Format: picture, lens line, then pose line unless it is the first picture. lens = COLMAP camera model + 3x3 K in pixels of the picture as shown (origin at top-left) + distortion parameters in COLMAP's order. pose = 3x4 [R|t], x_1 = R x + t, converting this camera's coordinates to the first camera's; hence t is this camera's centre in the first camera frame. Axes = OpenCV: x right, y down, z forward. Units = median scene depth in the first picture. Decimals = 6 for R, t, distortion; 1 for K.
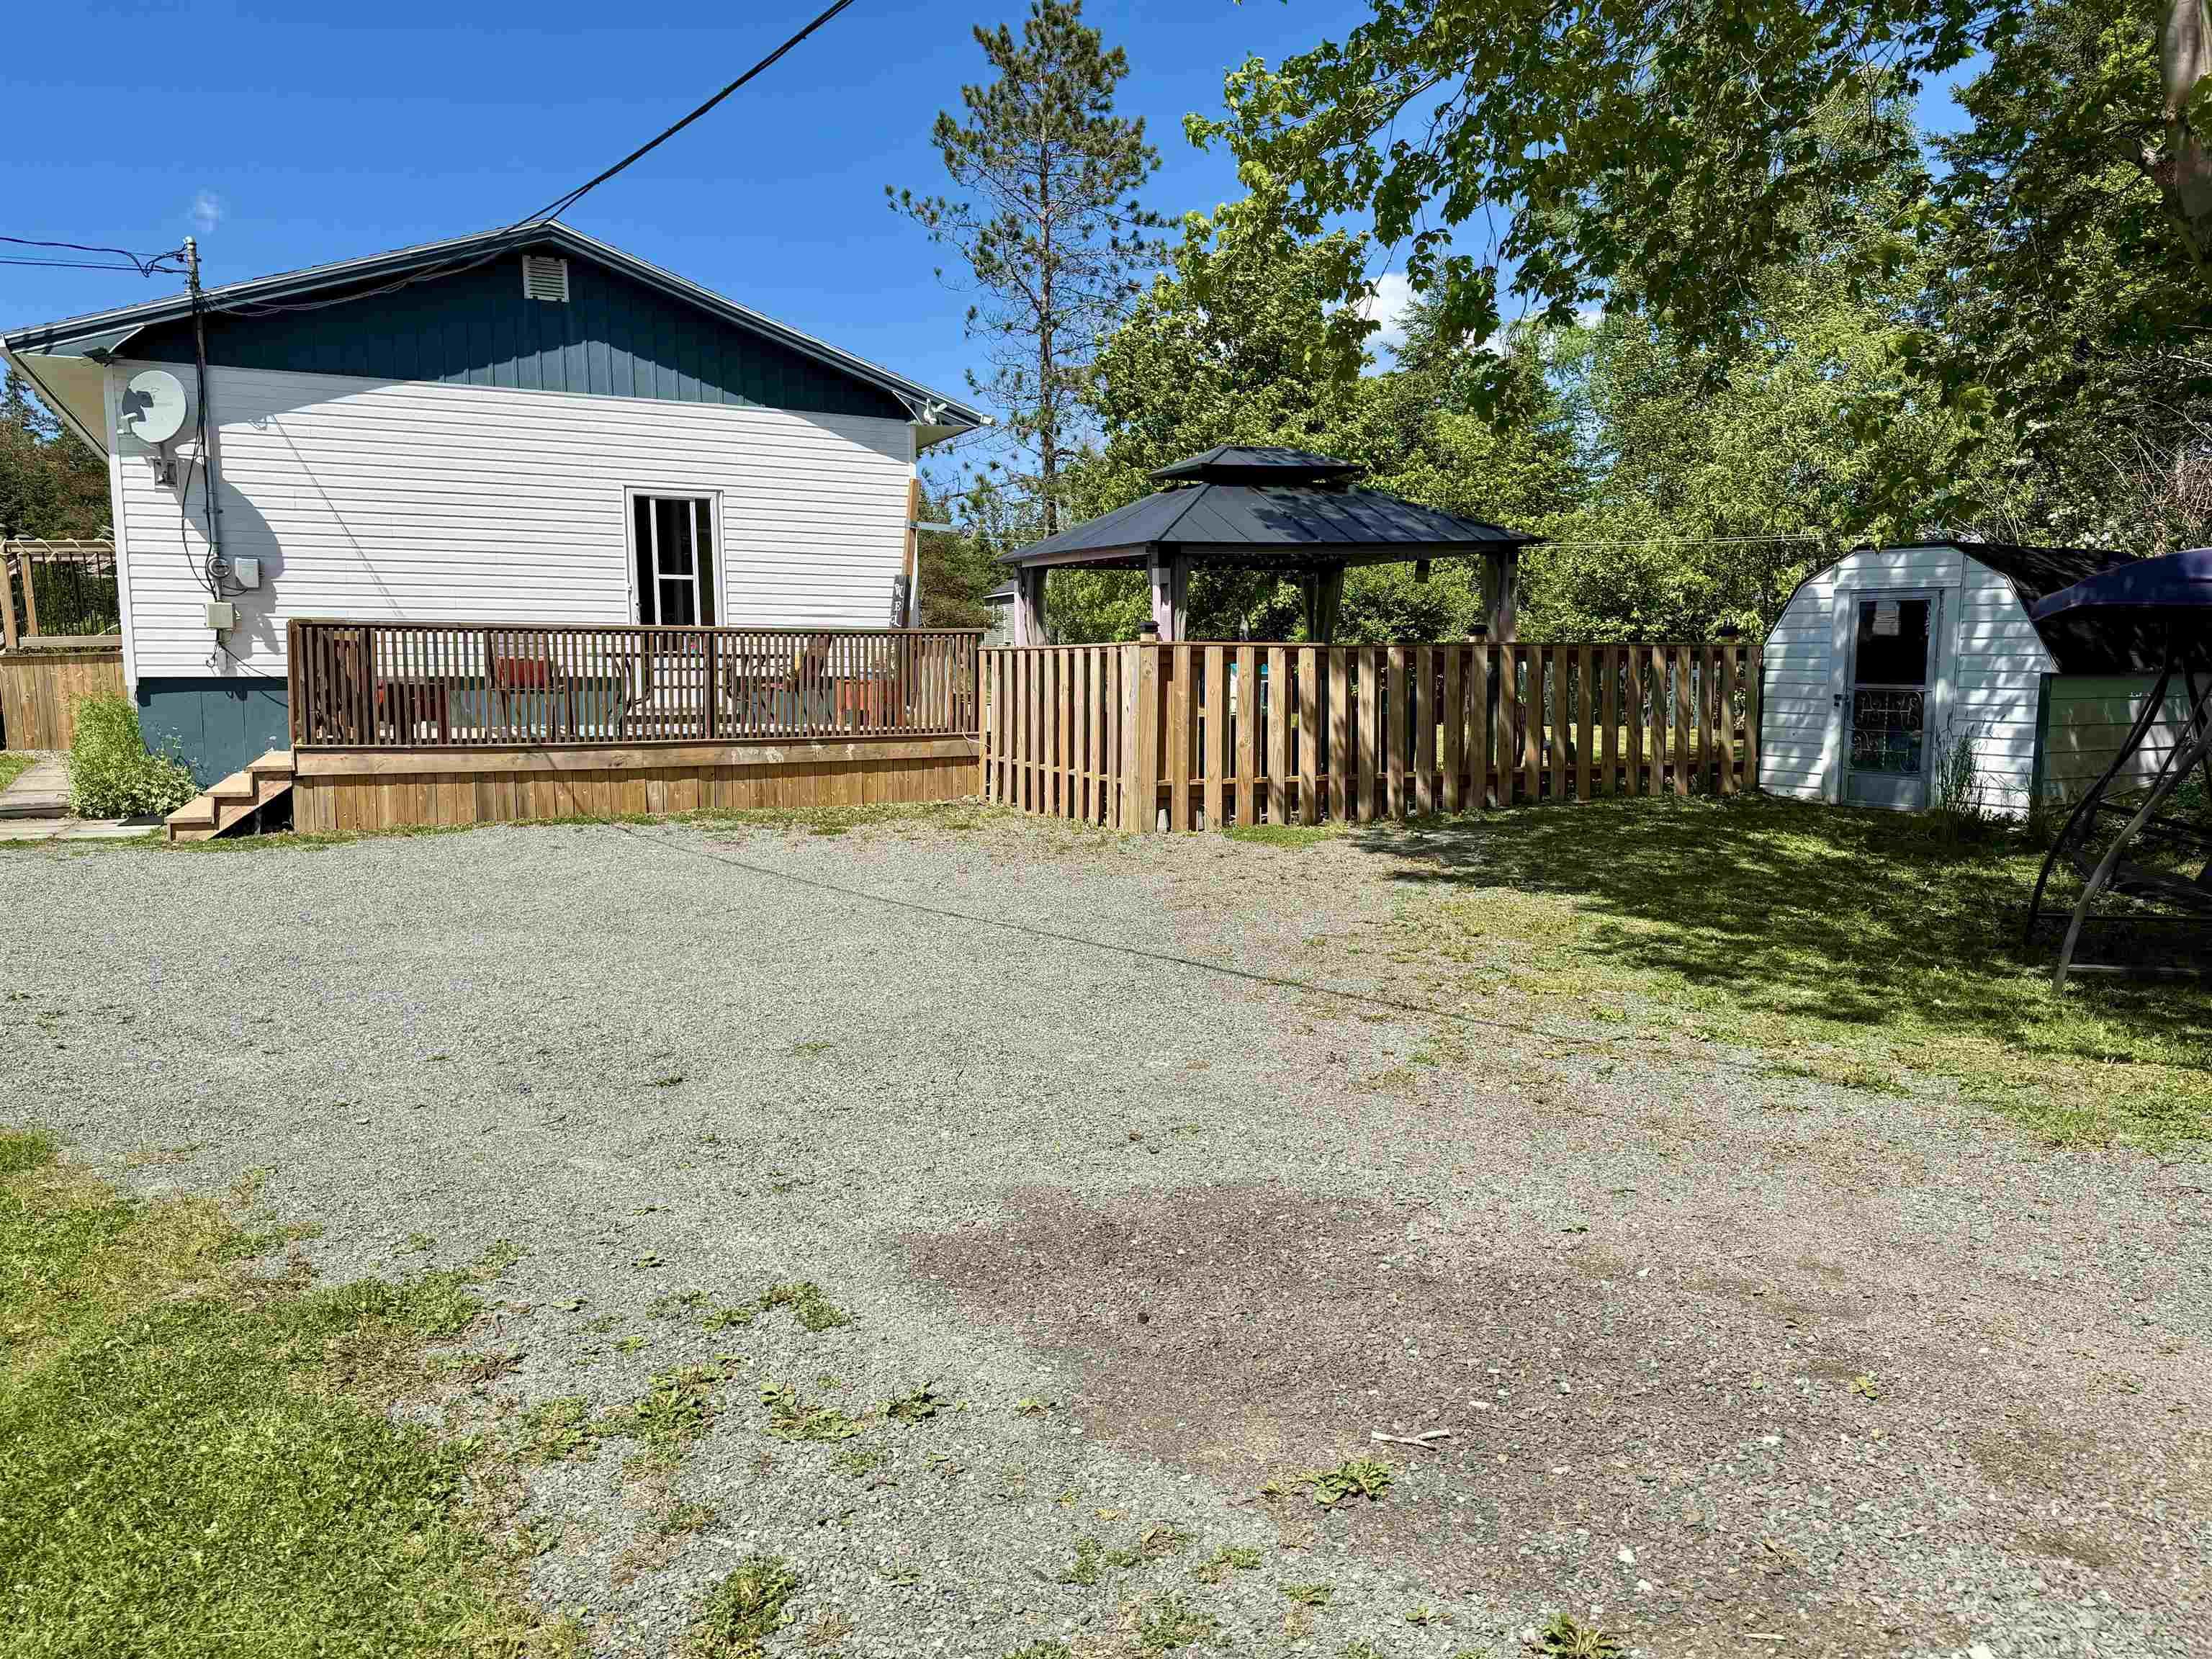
lens RADIAL K [[1549.5, 0, 1103.0], [0, 1549.5, 827.4], [0, 0, 1]] dist [0.007345, -0.006499]
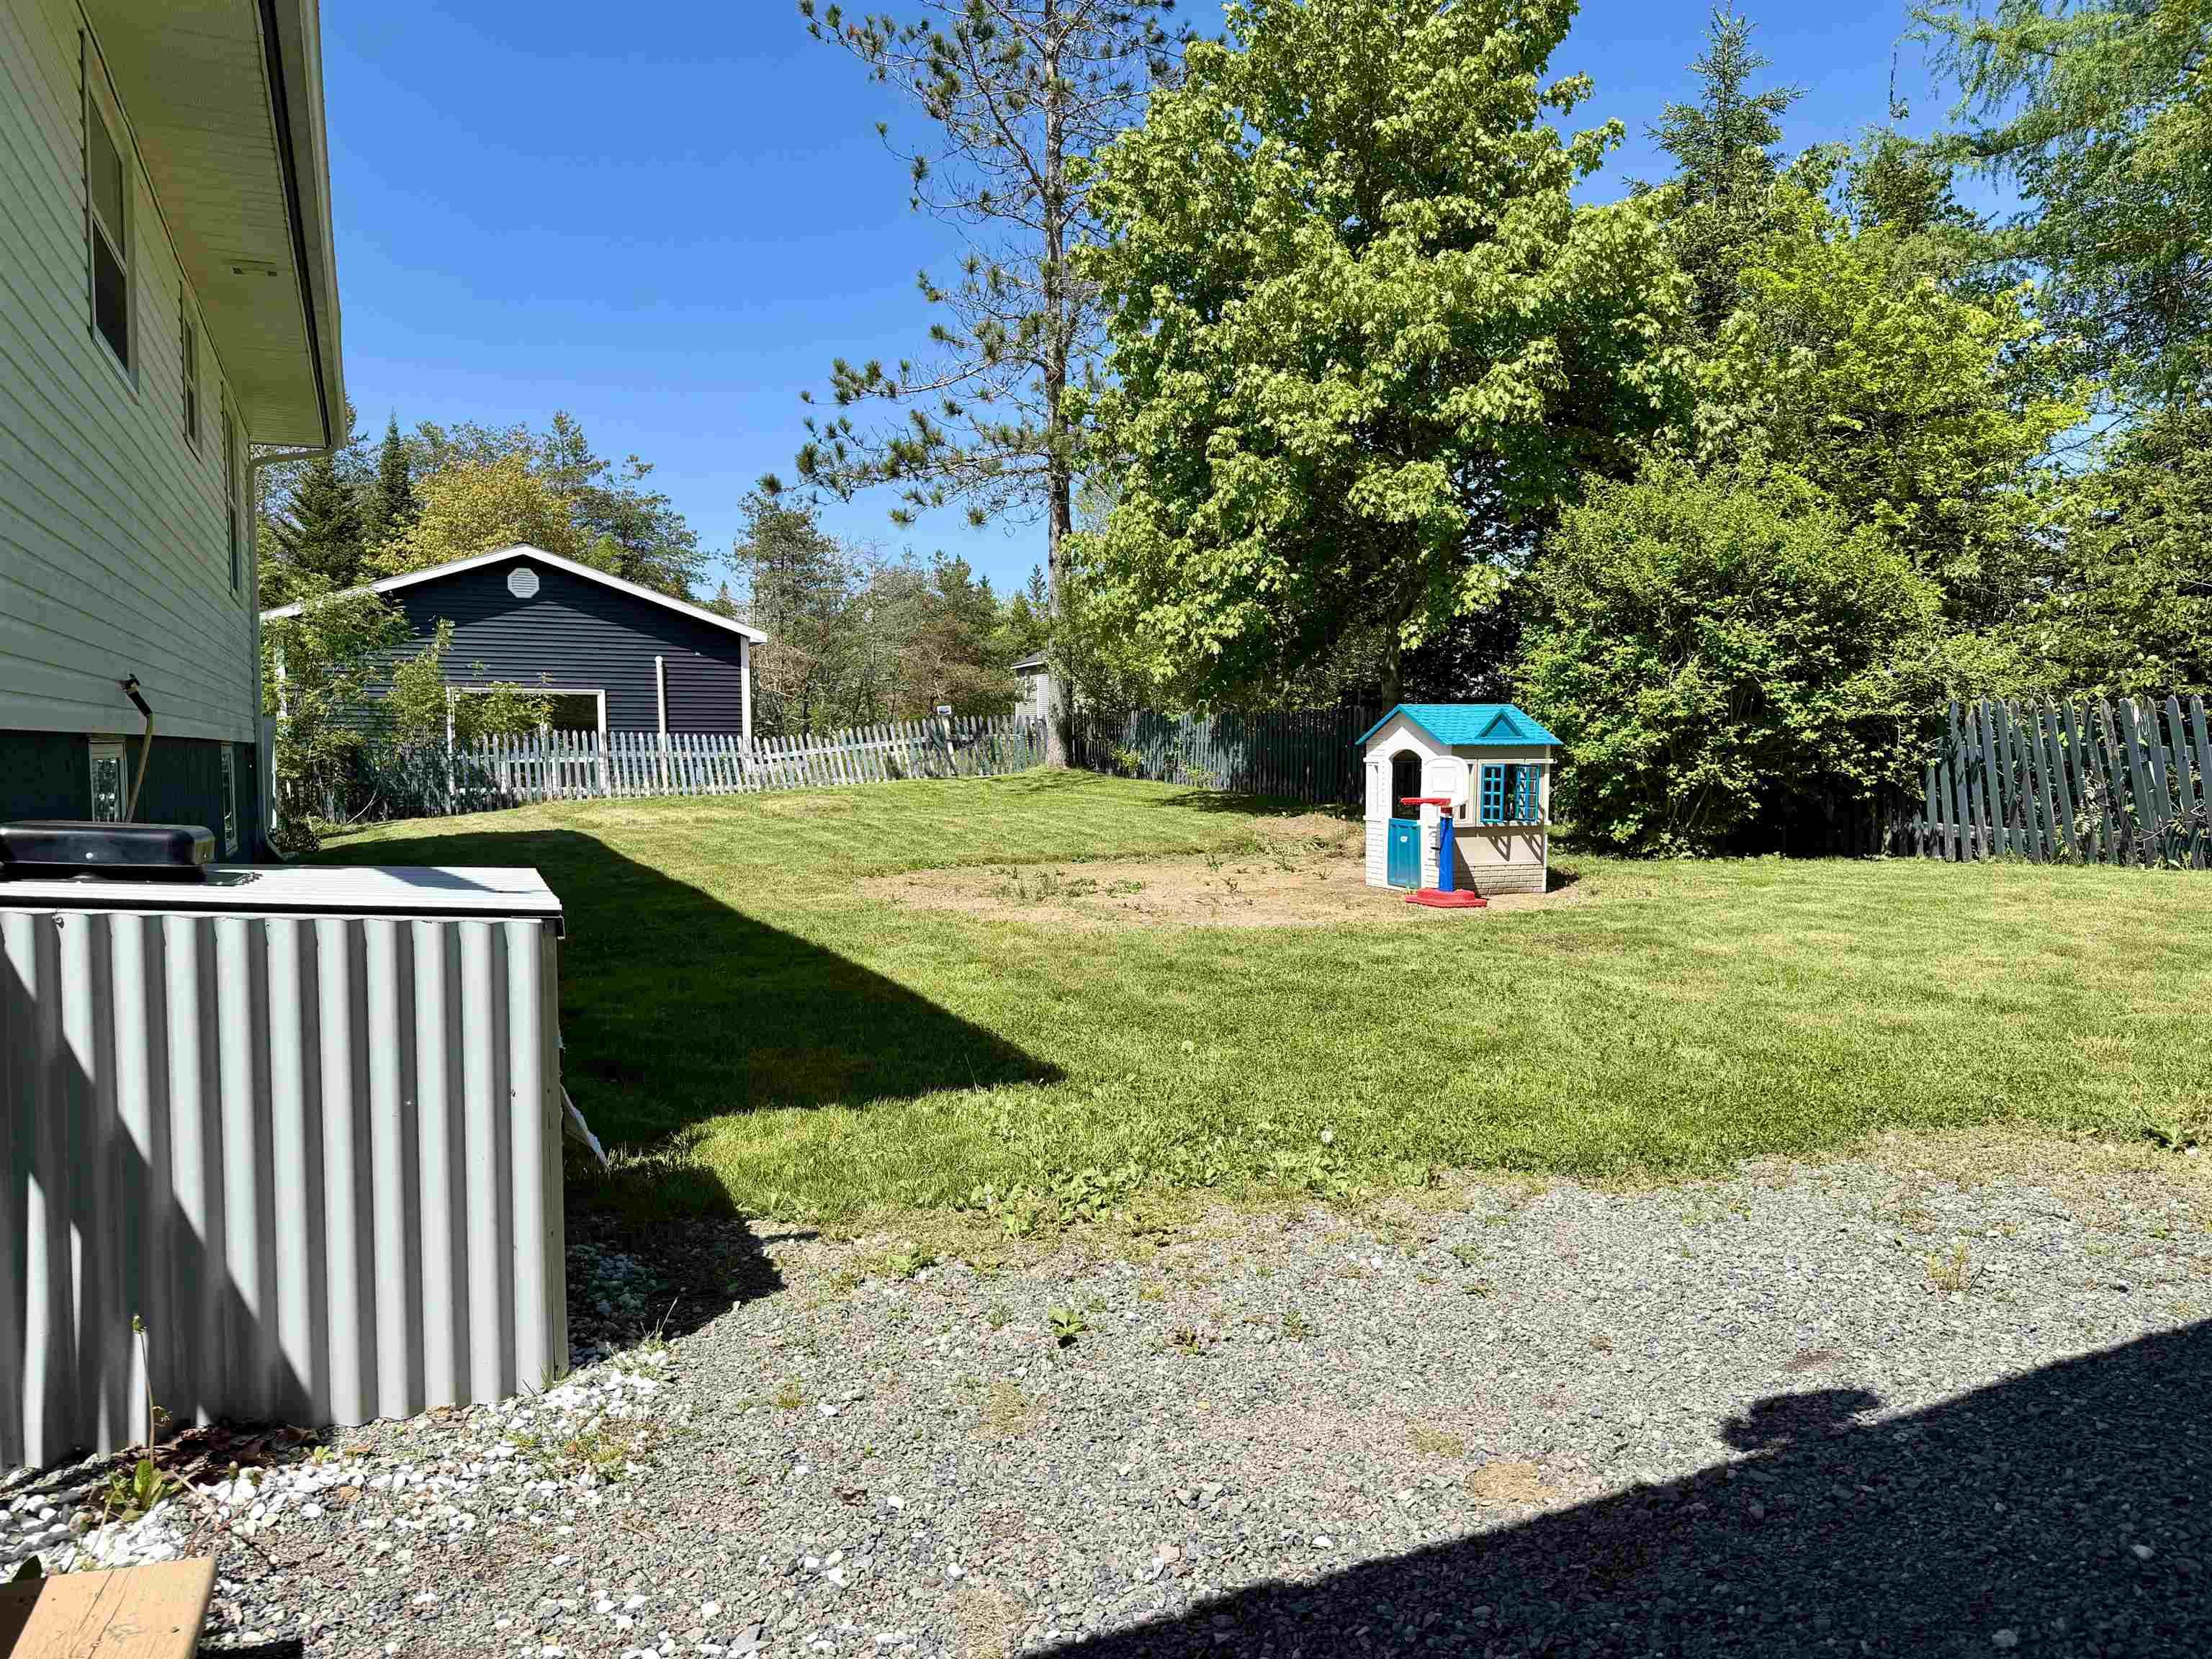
lens RADIAL K [[1549.5, 0, 1107.6], [0, 1549.5, 824.8], [0, 0, 1]] dist [0.007345, -0.006499]
pose [[0.998585, -0.000858, -0.053173, 0.028197], [-0.002375, 0.998152, -0.060719, -0.053509], [0.053127, 0.060760, 0.996738, 0.575711]]
